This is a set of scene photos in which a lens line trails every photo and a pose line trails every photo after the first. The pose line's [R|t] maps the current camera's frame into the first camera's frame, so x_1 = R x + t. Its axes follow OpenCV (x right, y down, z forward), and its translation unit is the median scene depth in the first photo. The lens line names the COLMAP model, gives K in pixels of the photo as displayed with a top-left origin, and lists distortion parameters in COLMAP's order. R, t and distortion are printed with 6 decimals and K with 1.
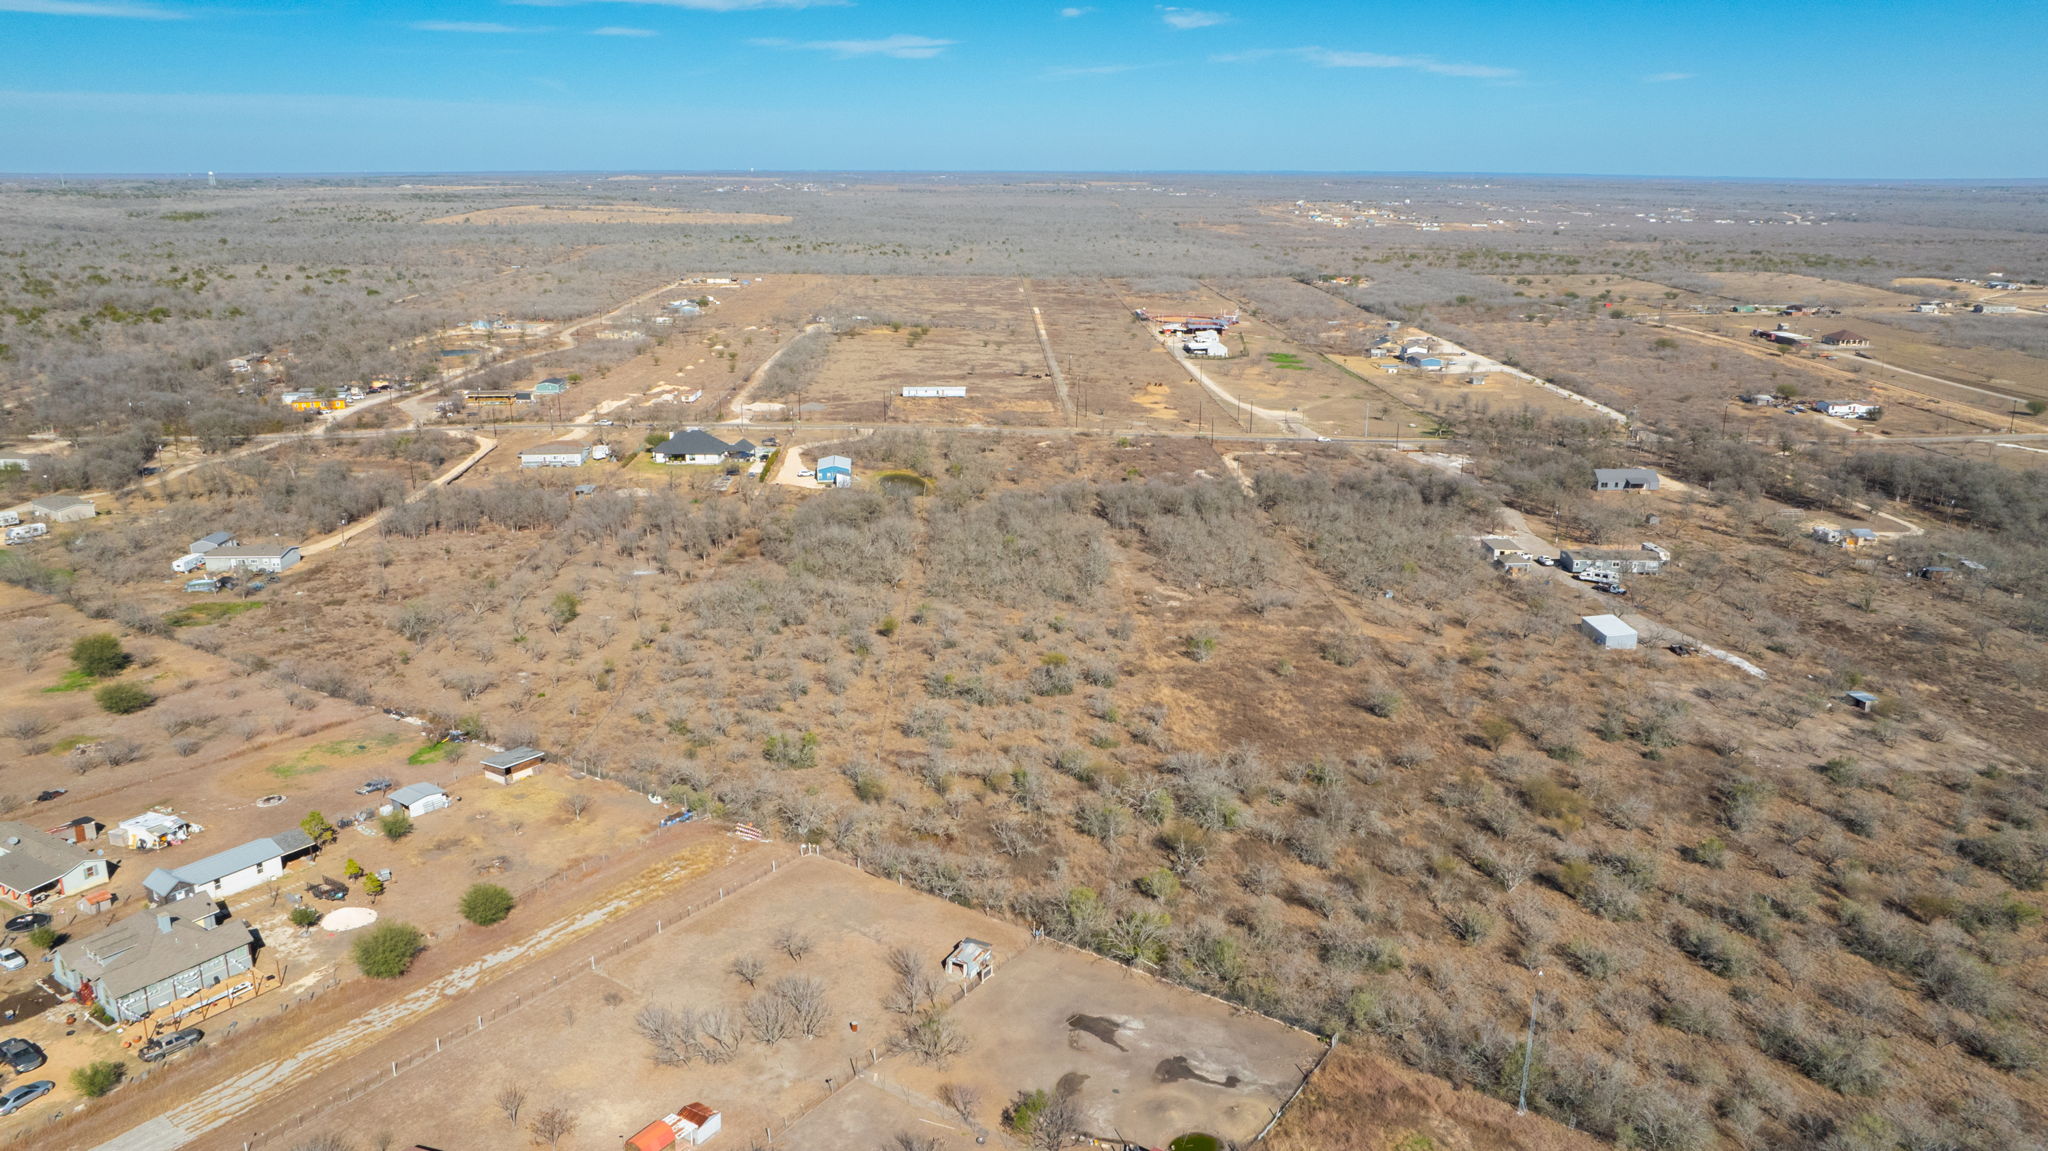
lens RADIAL K [[1472.3, 0, 1035.0], [0, 1472.3, 576.6], [0, 0, 1]] dist [-0.017549, 0.003444]
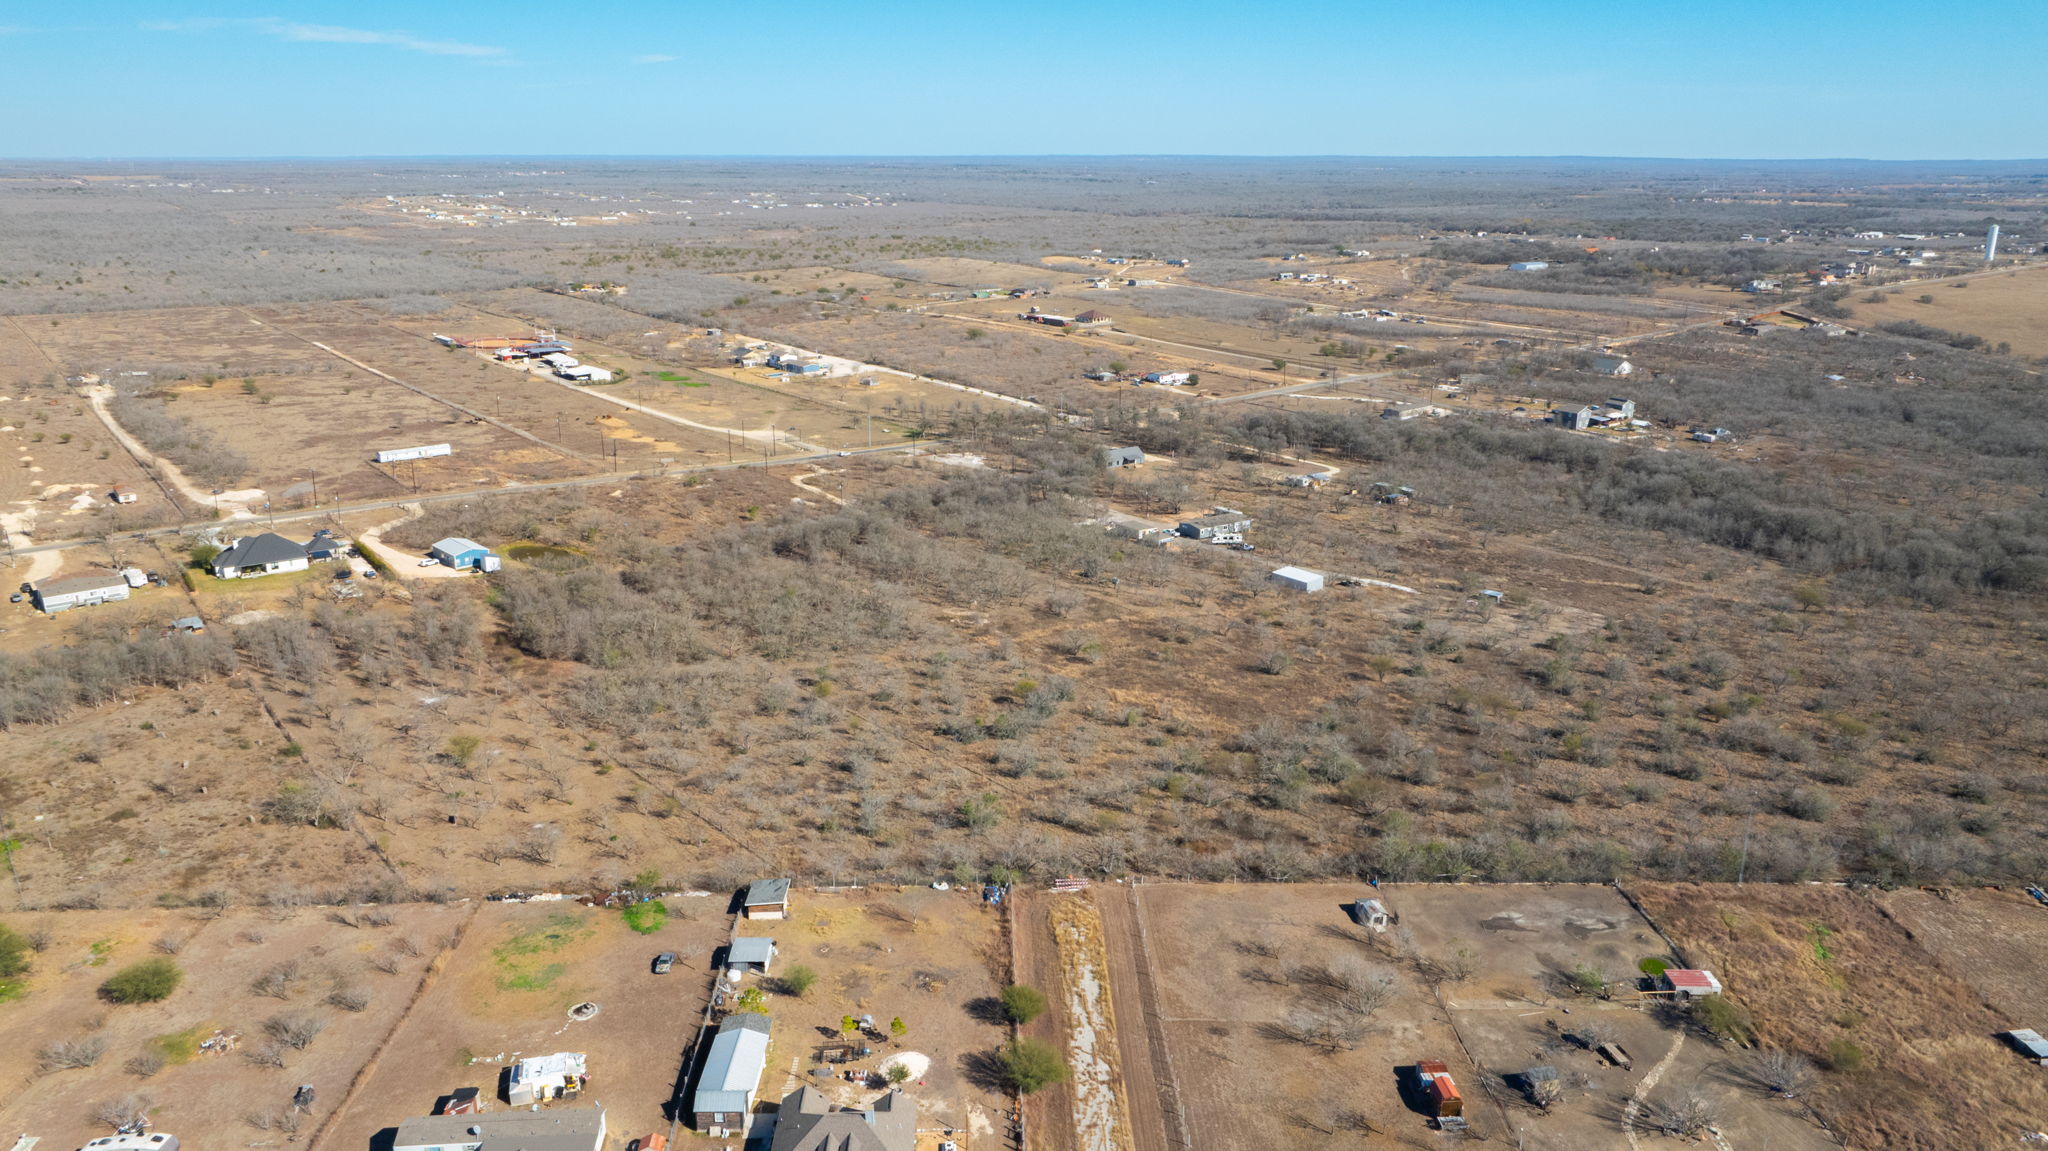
lens RADIAL K [[1463.5, 0, 1035.6], [0, 1463.5, 572.2], [0, 0, 1]] dist [-0.007122, -0.028478]
pose [[0.810711, -0.167144, 0.561079, -0.436731], [0.161064, 0.985074, 0.060728, -0.071136], [-0.562855, 0.041137, 0.825532, 0.050360]]
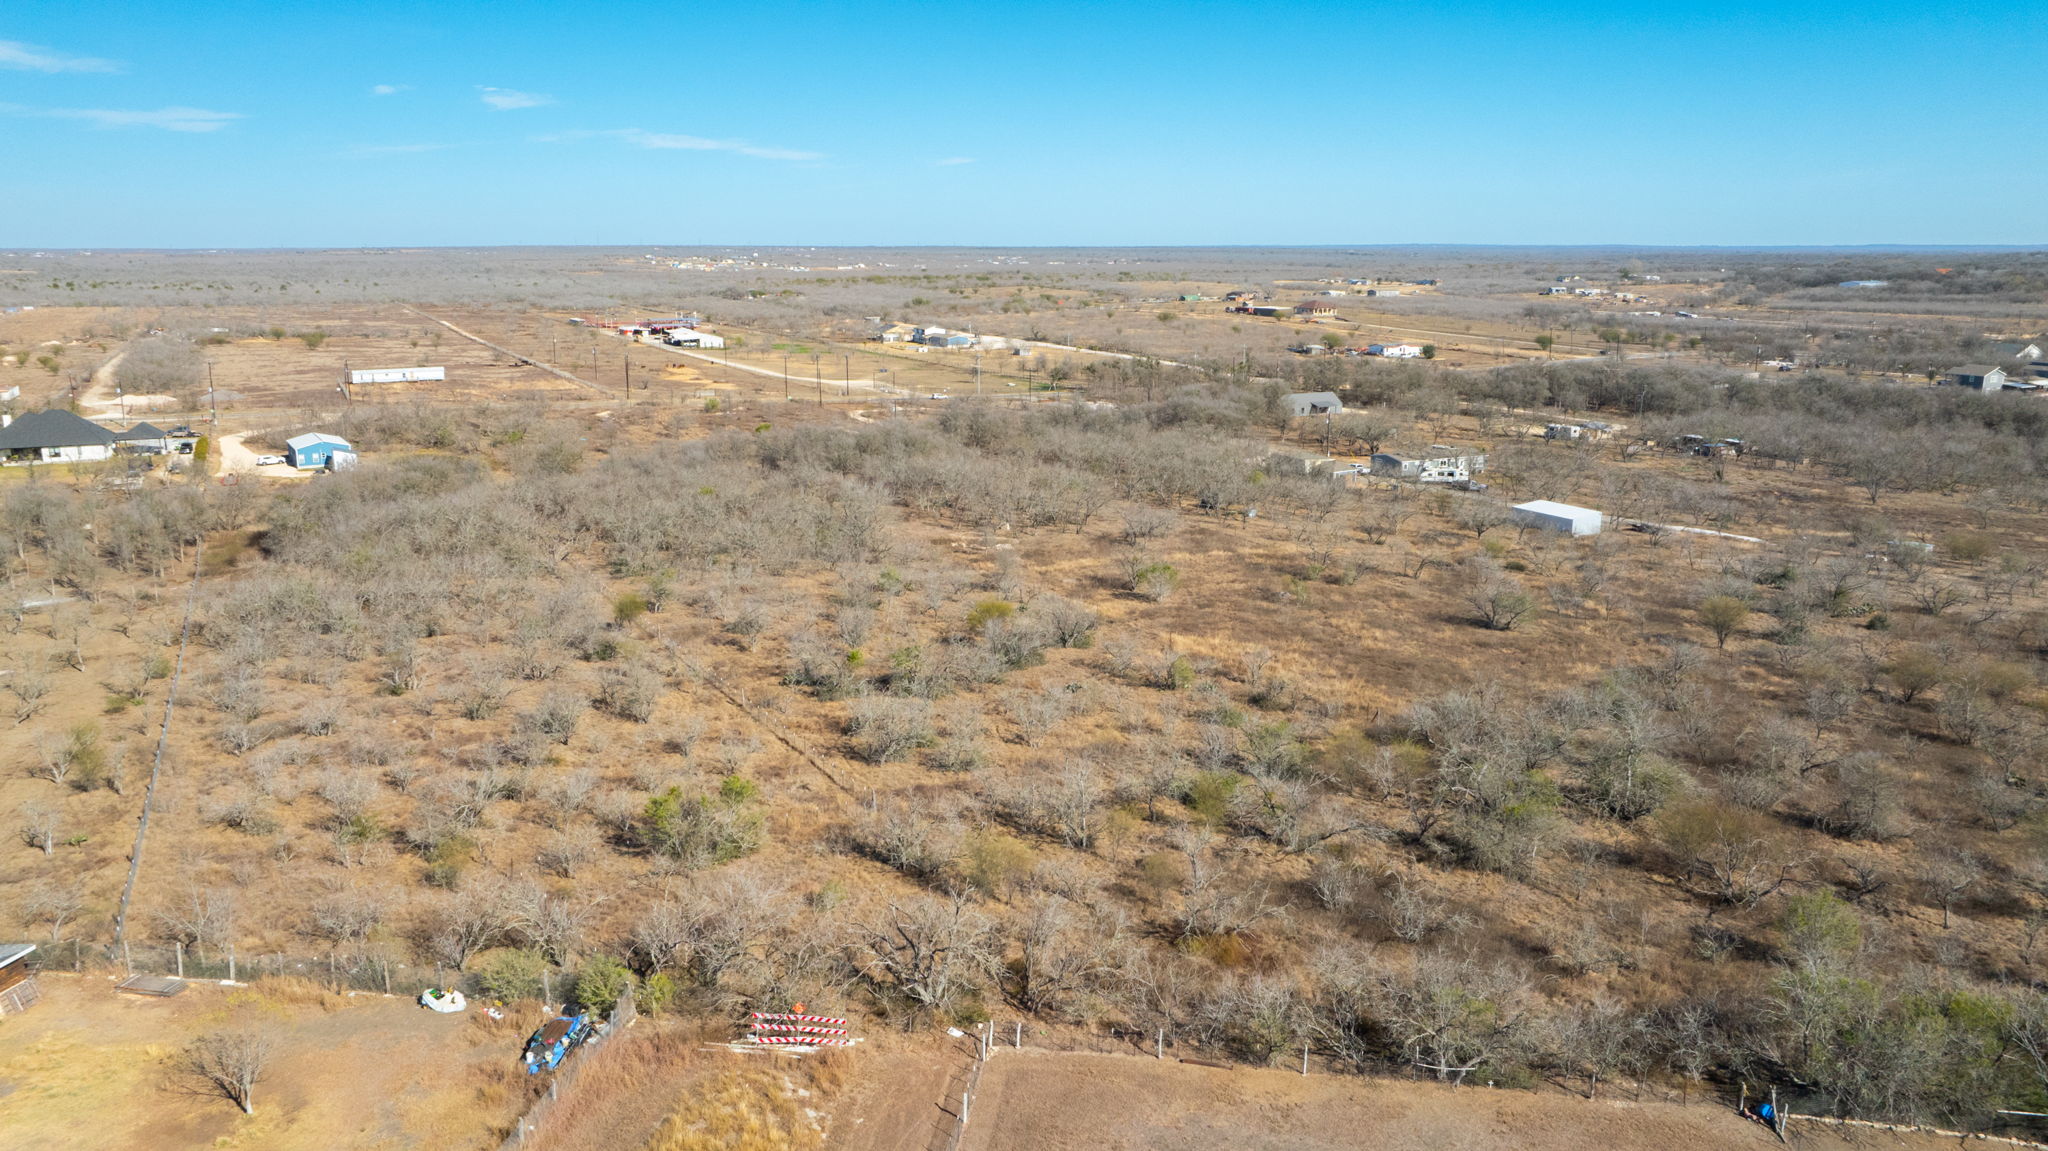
lens RADIAL K [[1469.3, 0, 1033.0], [0, 1469.3, 571.6], [0, 0, 1]] dist [-0.046384, 0.060511]
pose [[0.901431, -0.101252, 0.420917, -0.155549], [0.122504, 0.992185, -0.023683, 0.041369], [-0.415230, 0.072912, 0.906790, 0.346949]]
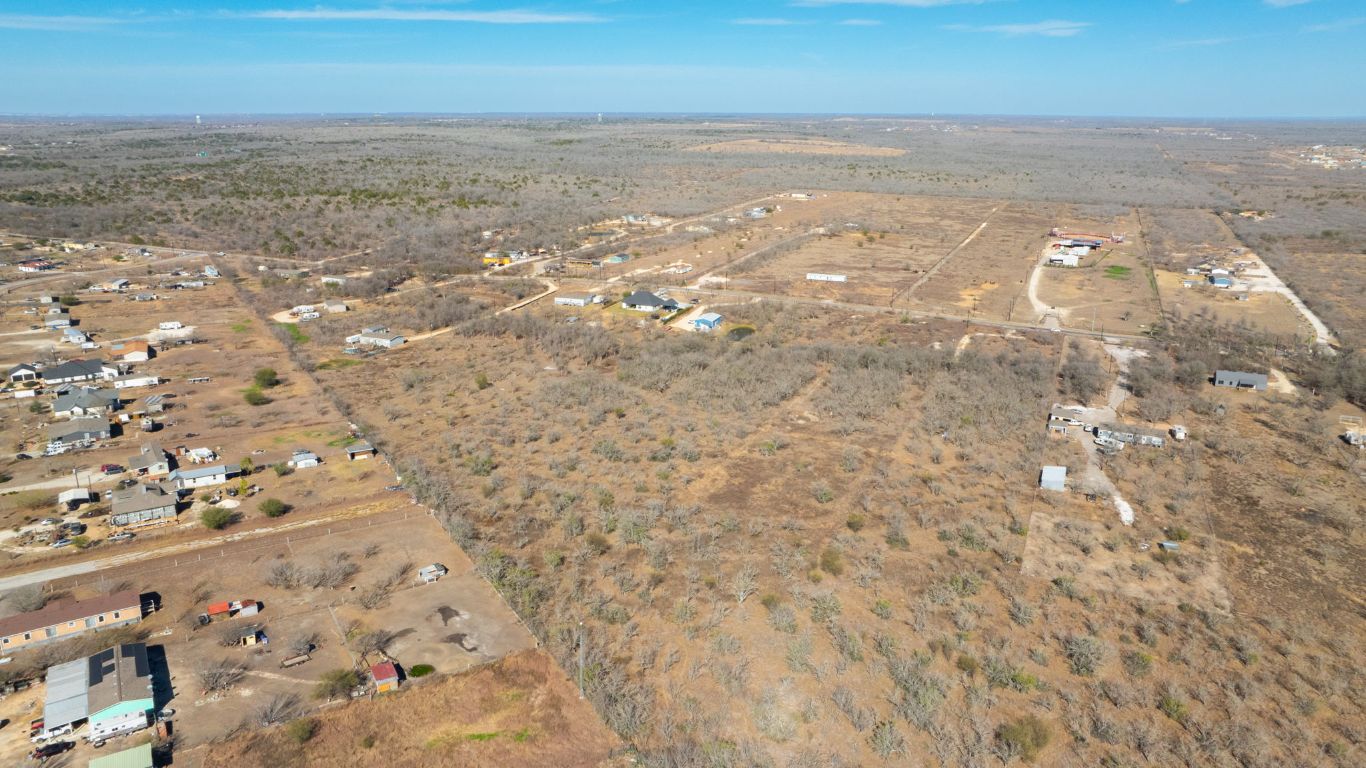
lens RADIAL K [[976.2, 0, 690.7], [0, 976.2, 381.8], [0, 0, 1]] dist [-0.007122, -0.028478]
pose [[0.910444, 0.114517, -0.397463, 0.362545], [-0.114655, 0.993127, 0.023505, -0.033335], [0.397423, 0.024171, 0.917317, -0.042885]]
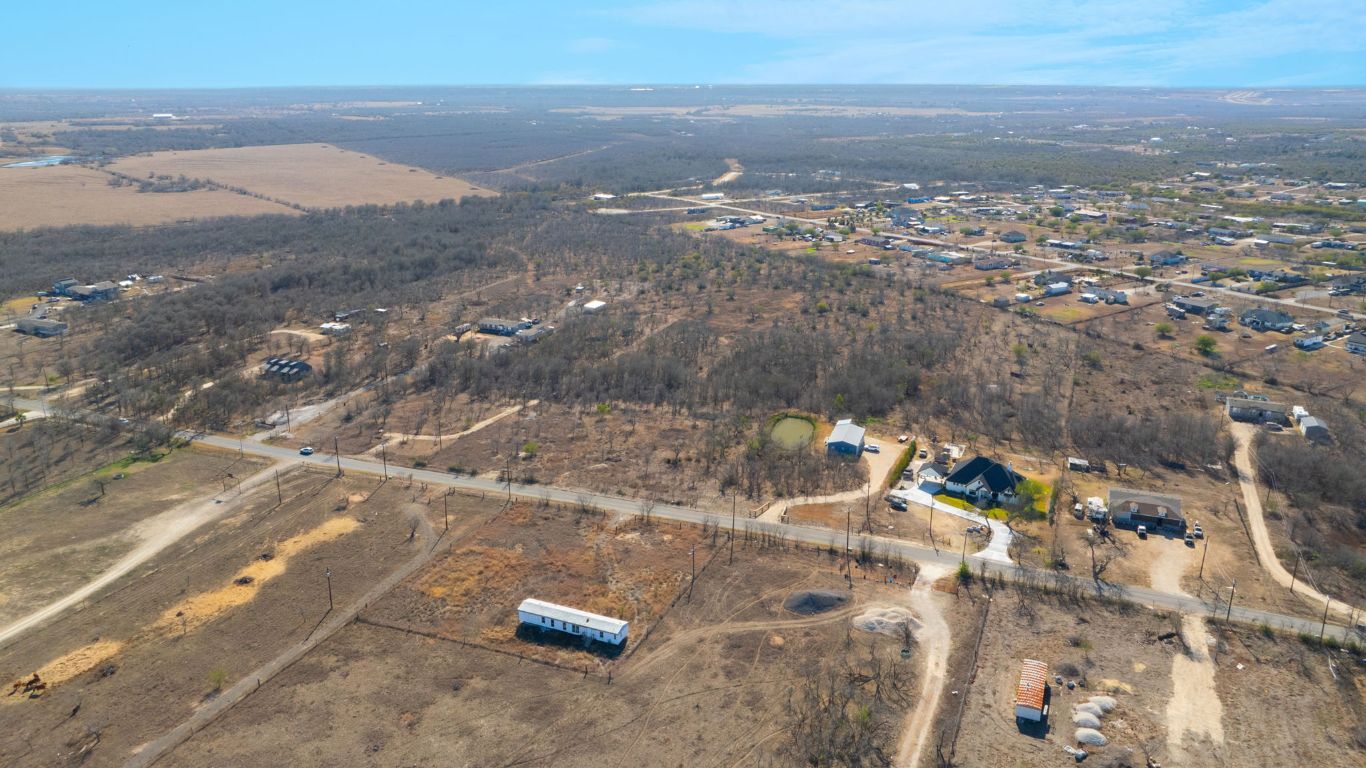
lens RADIAL K [[967.6, 0, 679.7], [0, 967.6, 381.2], [0, 0, 1]] dist [-0.003326, -0.031046]
pose [[-0.906086, -0.128769, 0.403022, -0.373170], [0.110432, 0.847562, 0.519079, -0.602043], [-0.408427, 0.514837, -0.753744, 1.900190]]
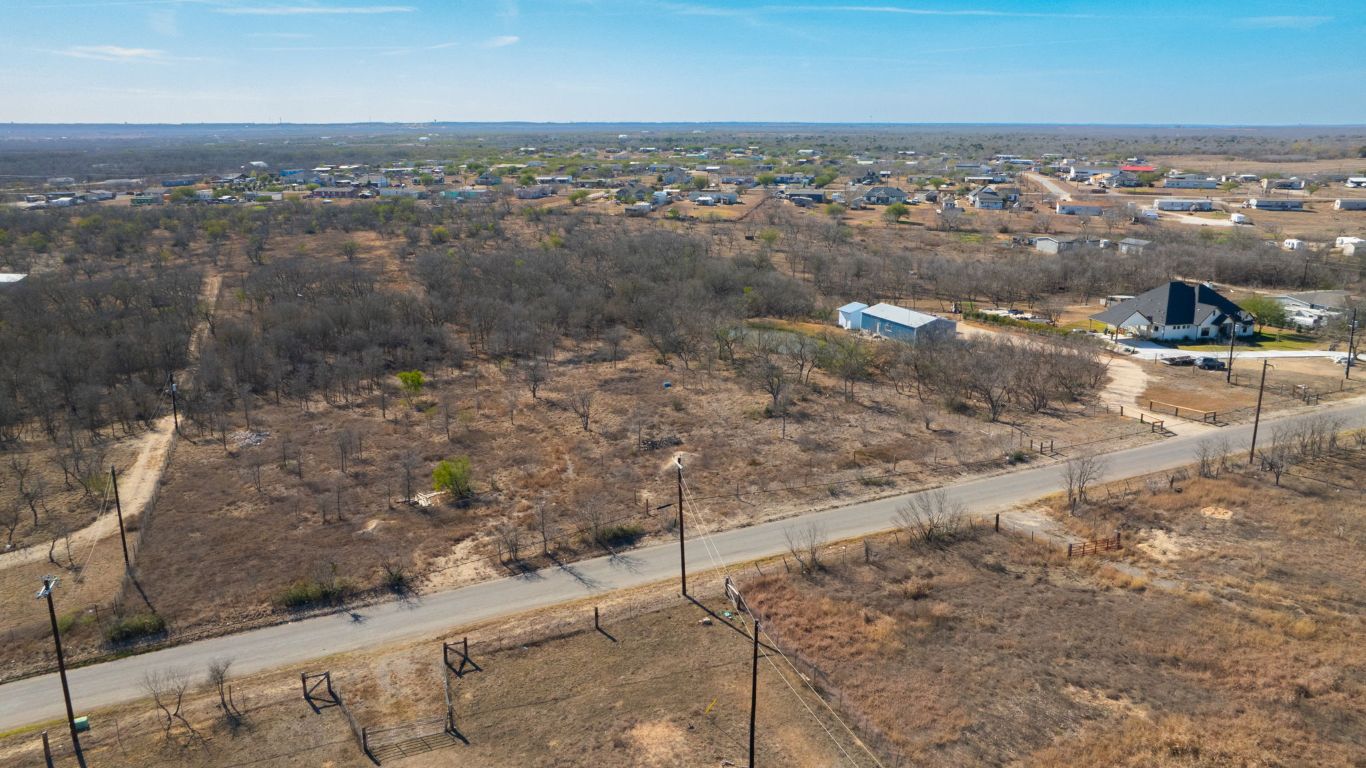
lens RADIAL K [[970.1, 0, 692.3], [0, 970.1, 382.3], [0, 0, 1]] dist [-0.027408, 0.018469]
pose [[-0.933681, 0.092202, -0.346033, 0.110964], [-0.096153, 0.866255, 0.490262, -0.297745], [0.344956, 0.491020, -0.799940, 1.585699]]
